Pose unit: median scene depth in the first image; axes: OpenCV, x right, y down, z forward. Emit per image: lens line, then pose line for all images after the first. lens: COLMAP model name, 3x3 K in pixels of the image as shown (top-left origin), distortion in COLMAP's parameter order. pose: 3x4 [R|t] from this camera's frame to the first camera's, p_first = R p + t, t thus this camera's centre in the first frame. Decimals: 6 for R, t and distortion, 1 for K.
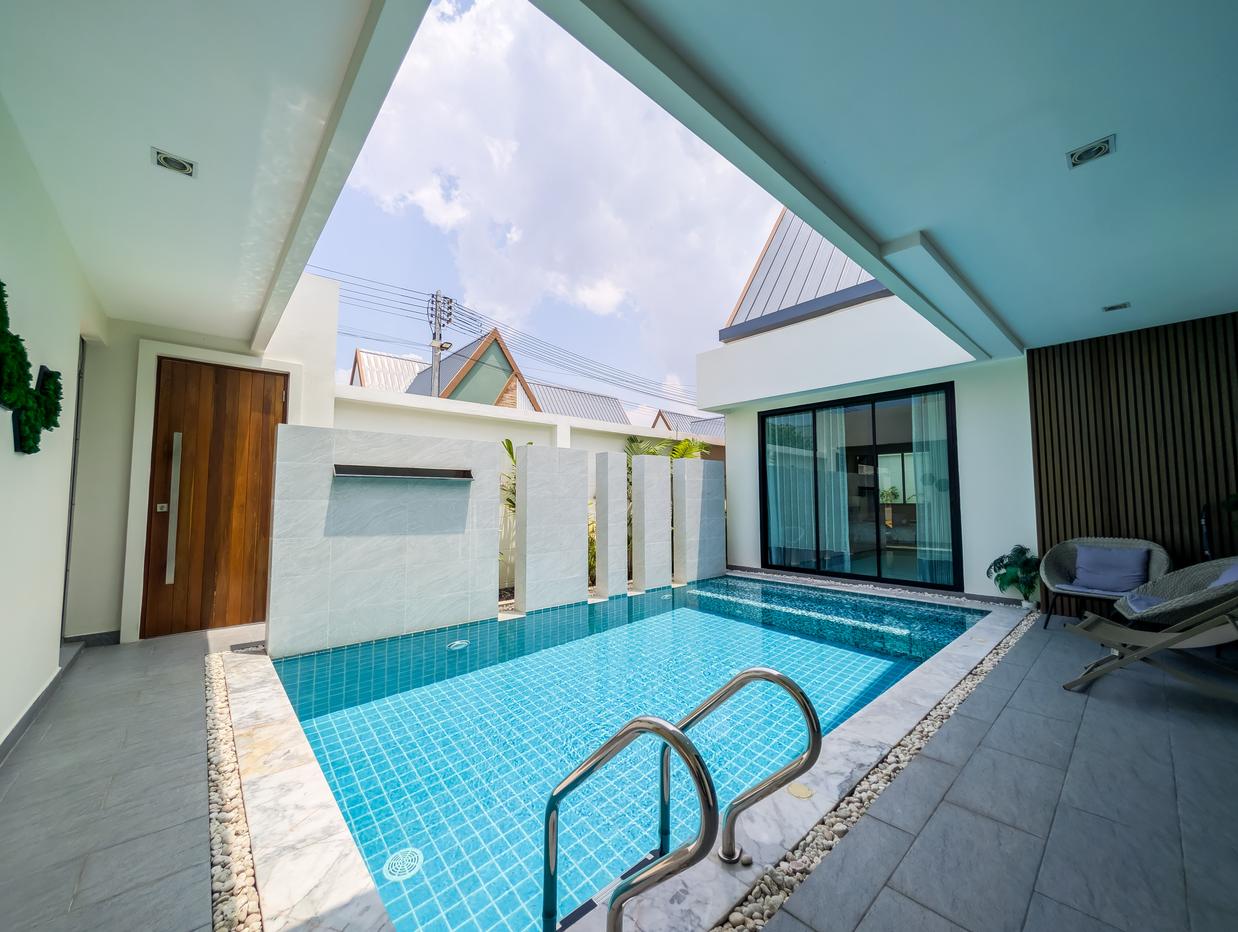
lens RADIAL K [[472.3, 0, 620.6], [0, 472.3, 468.8], [0, 0, 1]] dist [0.014520, 0.000073]
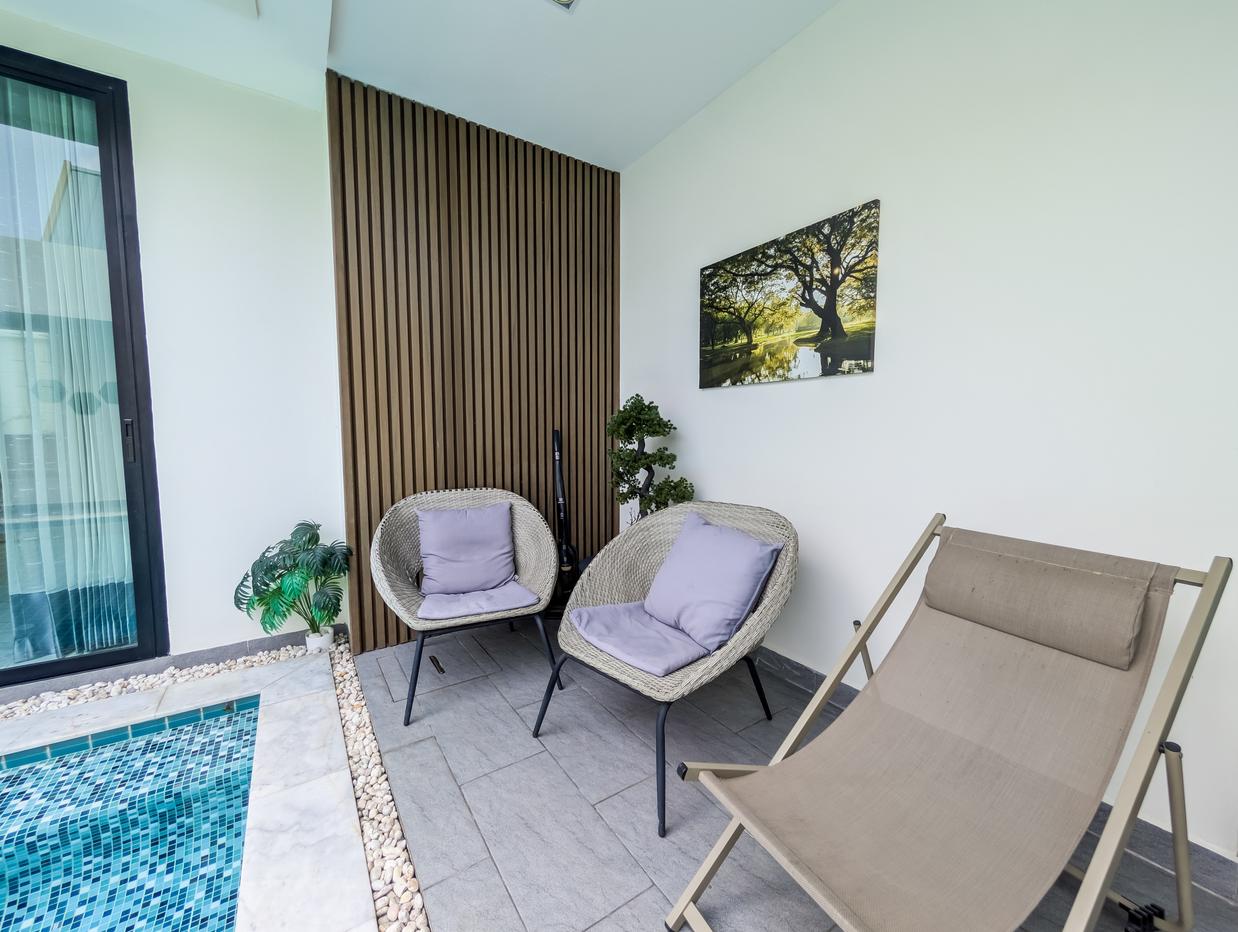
lens RADIAL K [[472.3, 0, 620.6], [0, 472.3, 468.8], [0, 0, 1]] dist [0.014520, 0.000073]
pose [[0.152399, -0.067372, 0.986020, 0.428700], [-0.060024, 0.995201, 0.077277, 0.054183], [-0.986495, -0.070962, 0.147624, 0.630806]]
